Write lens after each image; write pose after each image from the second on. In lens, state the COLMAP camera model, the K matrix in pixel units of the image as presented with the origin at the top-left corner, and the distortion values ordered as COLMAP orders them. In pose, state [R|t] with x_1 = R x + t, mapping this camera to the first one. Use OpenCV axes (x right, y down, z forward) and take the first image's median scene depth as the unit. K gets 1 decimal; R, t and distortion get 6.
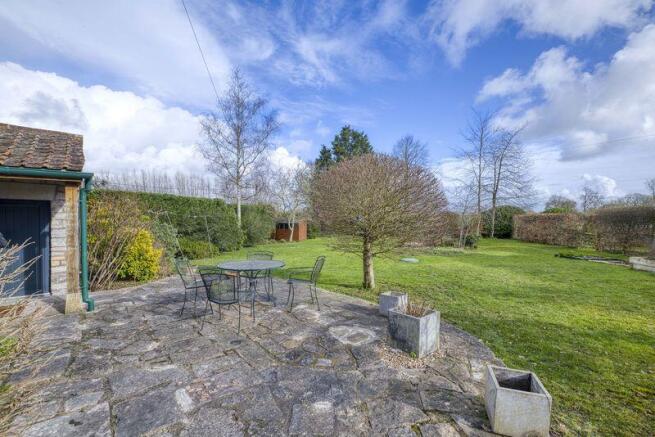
lens RADIAL K [[299.4, 0, 327.5], [0, 299.4, 218.5], [0, 0, 1]] dist [0.000869, -0.000007]
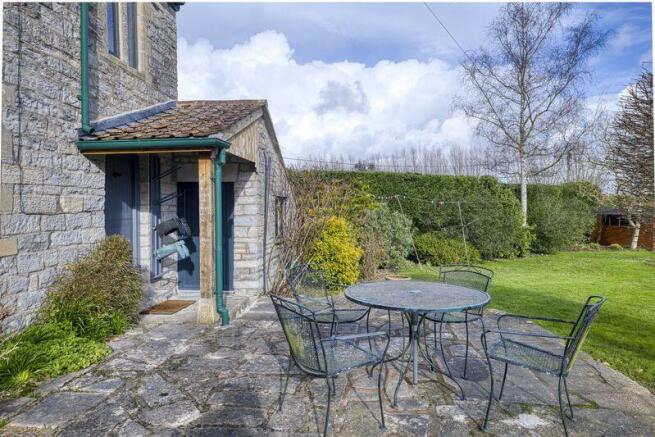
lens RADIAL K [[411.0, 0, 327.5], [0, 411.0, 218.5], [0, 0, 1]] dist [-0.004819, -0.000173]
pose [[0.702824, 0.013709, -0.711231, 0.027273], [0.002464, 0.999761, 0.021706, 0.005680], [0.711359, -0.017008, 0.702623, 0.118933]]
